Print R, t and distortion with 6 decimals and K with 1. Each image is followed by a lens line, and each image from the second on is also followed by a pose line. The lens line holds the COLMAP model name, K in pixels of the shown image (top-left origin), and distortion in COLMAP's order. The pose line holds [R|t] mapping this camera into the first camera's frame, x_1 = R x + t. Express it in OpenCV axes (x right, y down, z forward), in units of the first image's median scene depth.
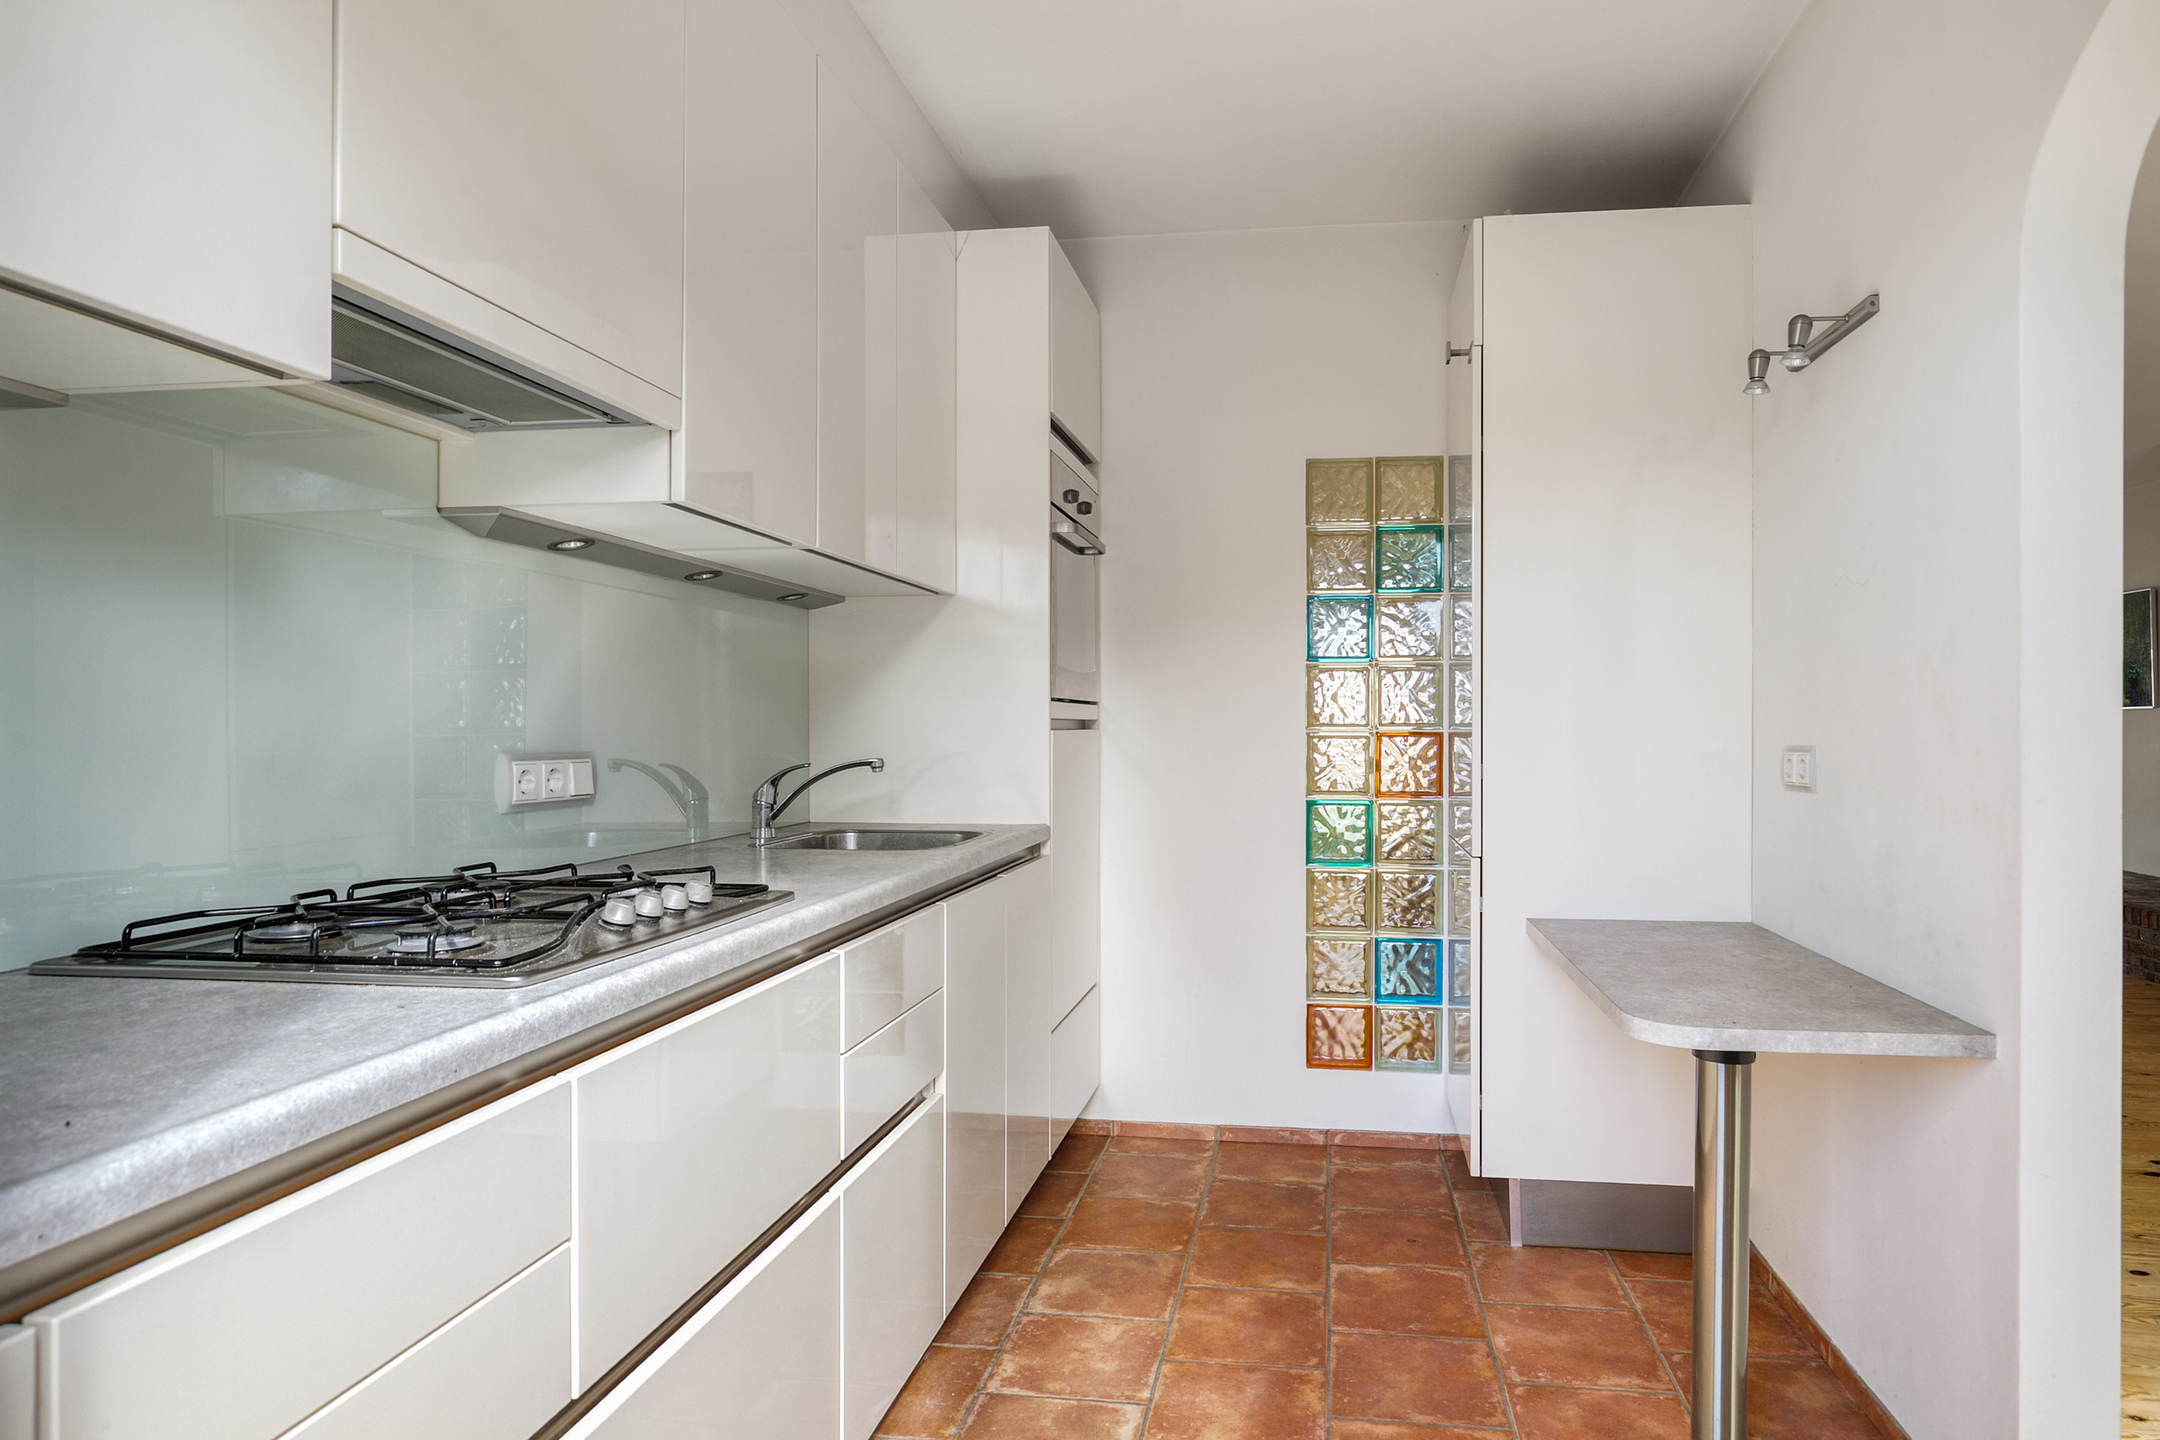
lens RADIAL K [[1289.1, 0, 1081.1], [0, 1289.1, 716.9], [0, 0, 1]] dist [-0.009668, -0.000254]
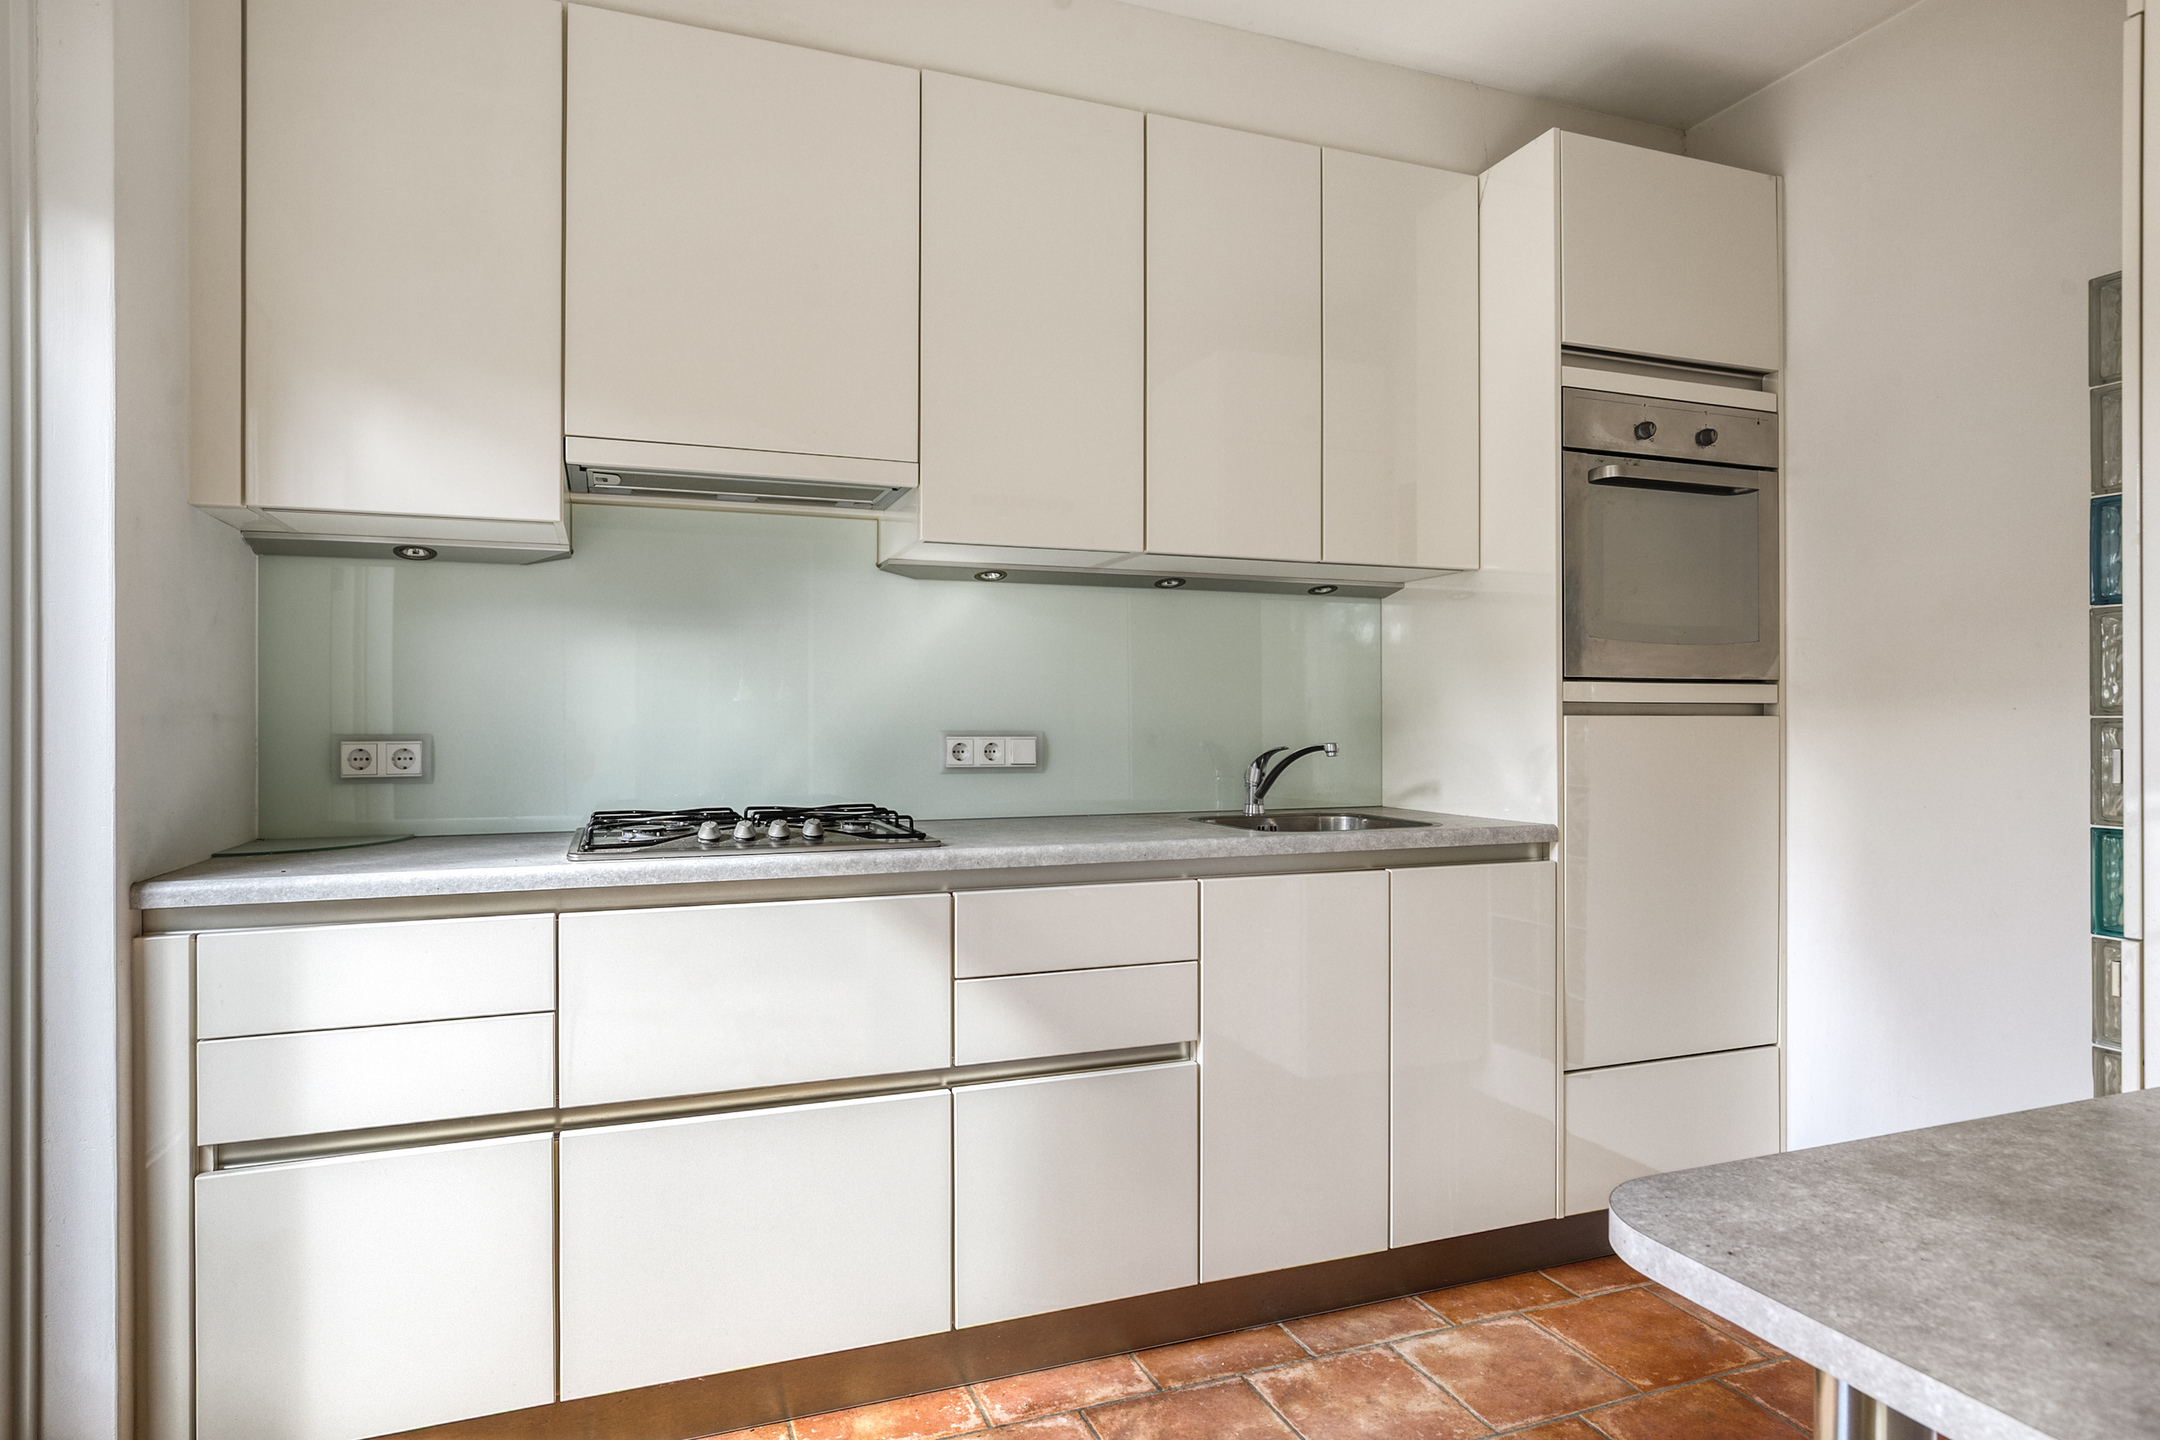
lens RADIAL K [[1198.1, 0, 1064.8], [0, 1198.1, 715.7], [0, 0, 1]] dist [-0.003487, 0.000265]
pose [[0.475704, -0.004454, -0.879594, 0.575677], [0.005816, 0.999981, -0.001918, 0.011450], [0.879586, -0.004204, 0.475721, 0.373274]]
